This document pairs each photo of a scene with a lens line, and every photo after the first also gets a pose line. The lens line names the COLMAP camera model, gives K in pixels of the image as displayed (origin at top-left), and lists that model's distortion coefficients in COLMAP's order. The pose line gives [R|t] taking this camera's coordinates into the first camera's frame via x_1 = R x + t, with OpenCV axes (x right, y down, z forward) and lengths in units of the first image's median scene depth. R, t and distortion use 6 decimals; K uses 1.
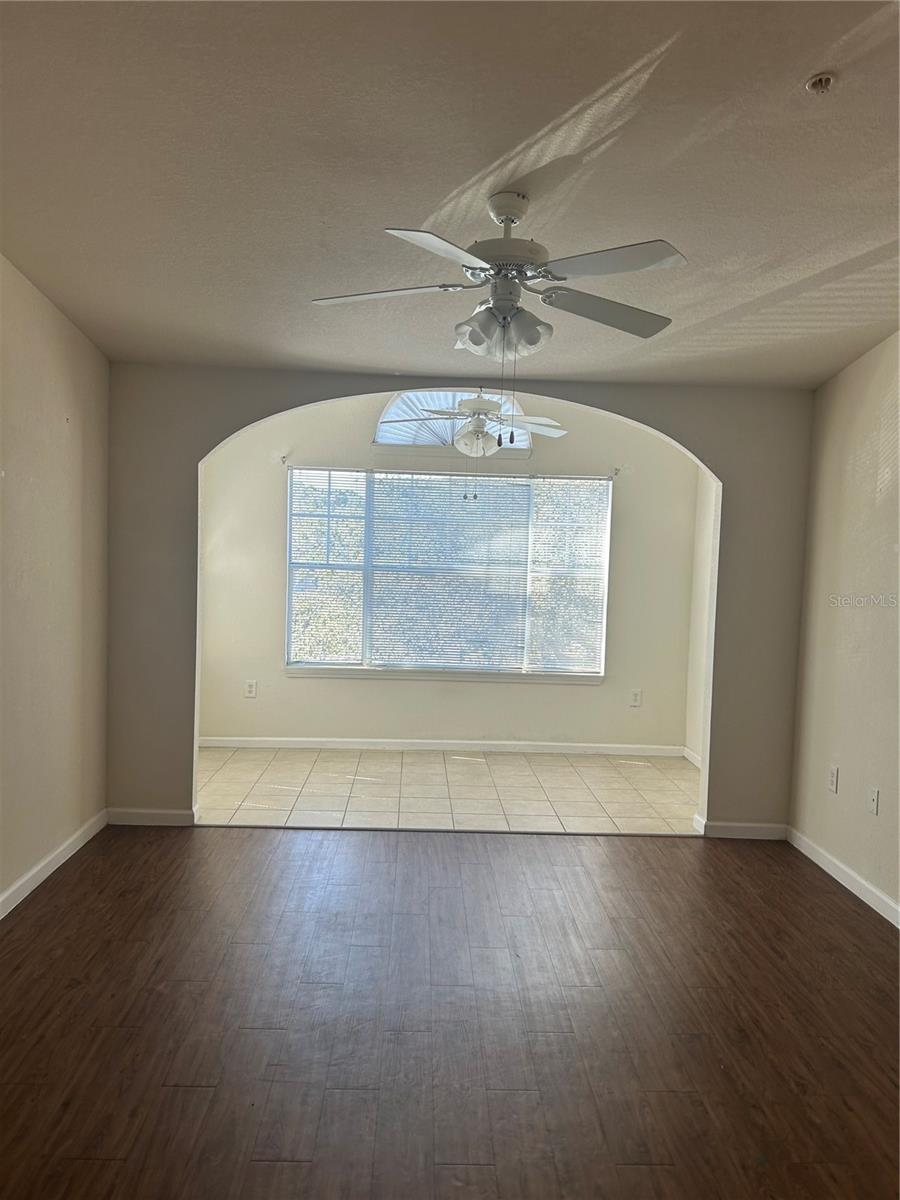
lens RADIAL K [[924.0, 0, 445.2], [0, 924.0, 605.7], [0, 0, 1]] dist [0.144181, -0.322449]
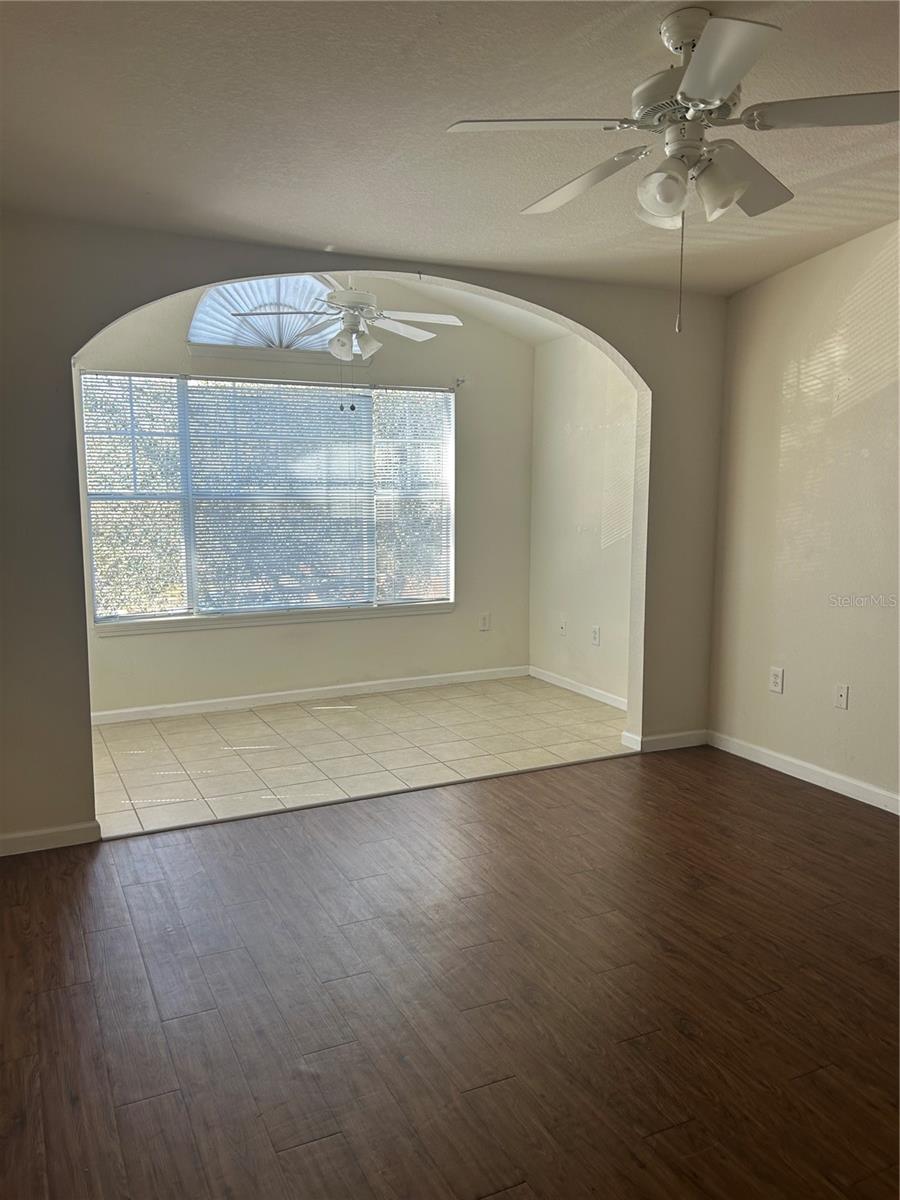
lens RADIAL K [[924.0, 0, 445.2], [0, 924.0, 605.7], [0, 0, 1]] dist [0.144181, -0.322449]
pose [[0.911082, -0.087217, 0.402893, -0.246900], [0.054566, 0.994277, 0.091846, -0.009060], [-0.408598, -0.061695, 0.910627, 0.159583]]
